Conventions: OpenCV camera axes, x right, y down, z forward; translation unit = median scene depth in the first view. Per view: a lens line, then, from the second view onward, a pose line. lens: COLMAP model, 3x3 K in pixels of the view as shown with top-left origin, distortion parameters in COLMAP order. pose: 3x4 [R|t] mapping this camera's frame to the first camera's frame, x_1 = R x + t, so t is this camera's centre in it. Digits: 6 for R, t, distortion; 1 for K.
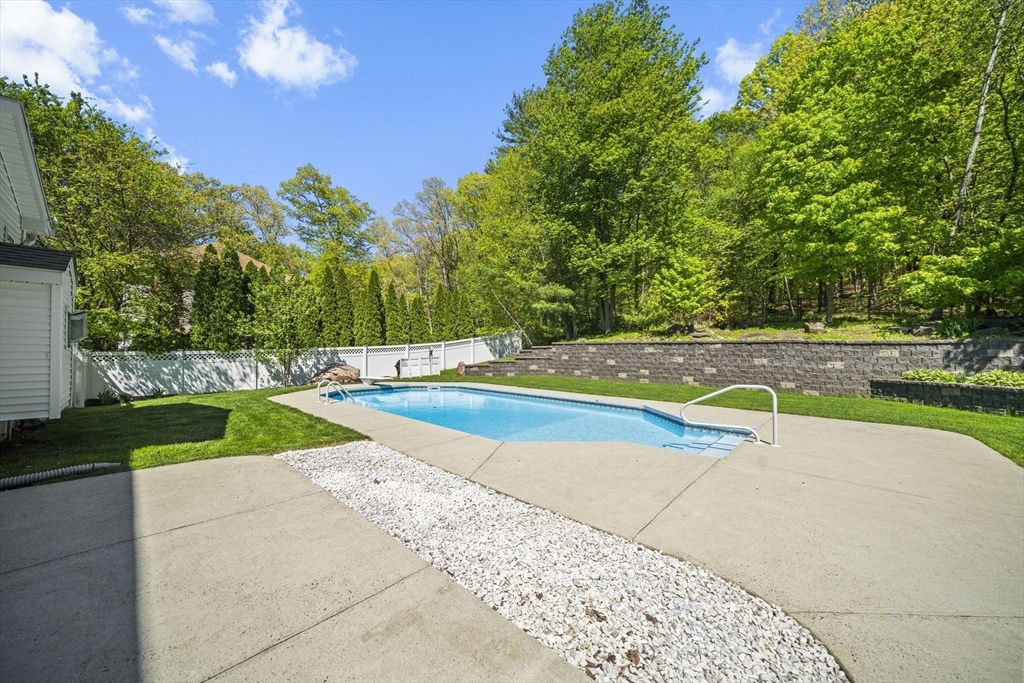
lens RADIAL K [[350.2, 0, 510.8], [0, 350.2, 347.9], [0, 0, 1]] dist [-0.006588, -0.000103]
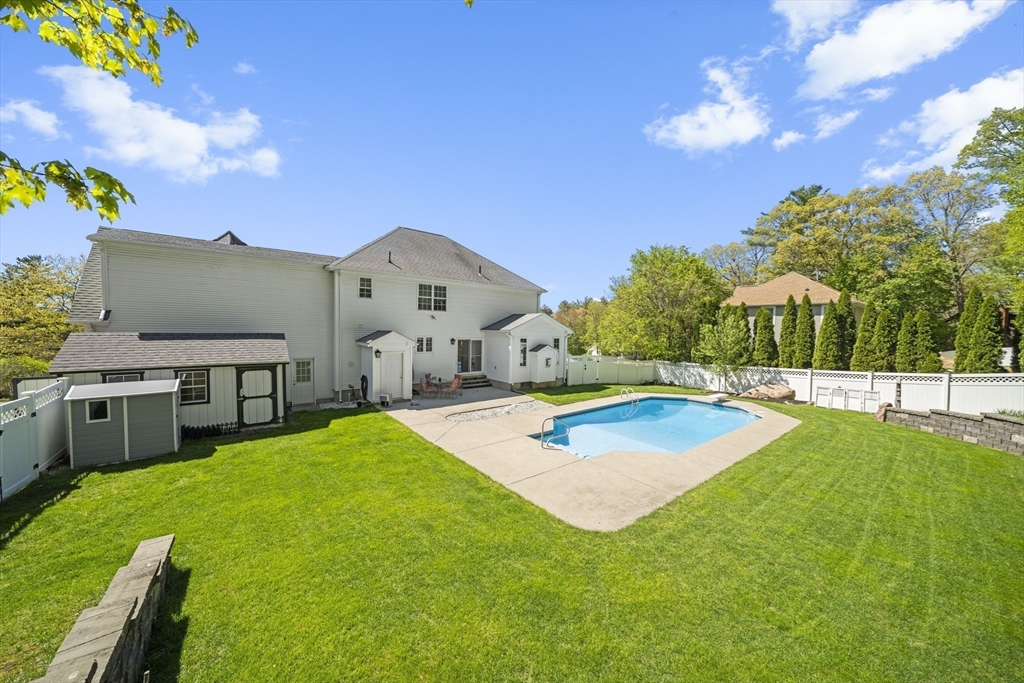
lens RADIAL K [[350.2, 0, 510.8], [0, 350.2, 347.9], [0, 0, 1]] dist [-0.006588, -0.000103]
pose [[-0.165245, 0.041031, -0.985399, 0.783833], [-0.020657, 0.998771, 0.045052, -0.102103], [0.986036, 0.027800, -0.164194, 0.324562]]
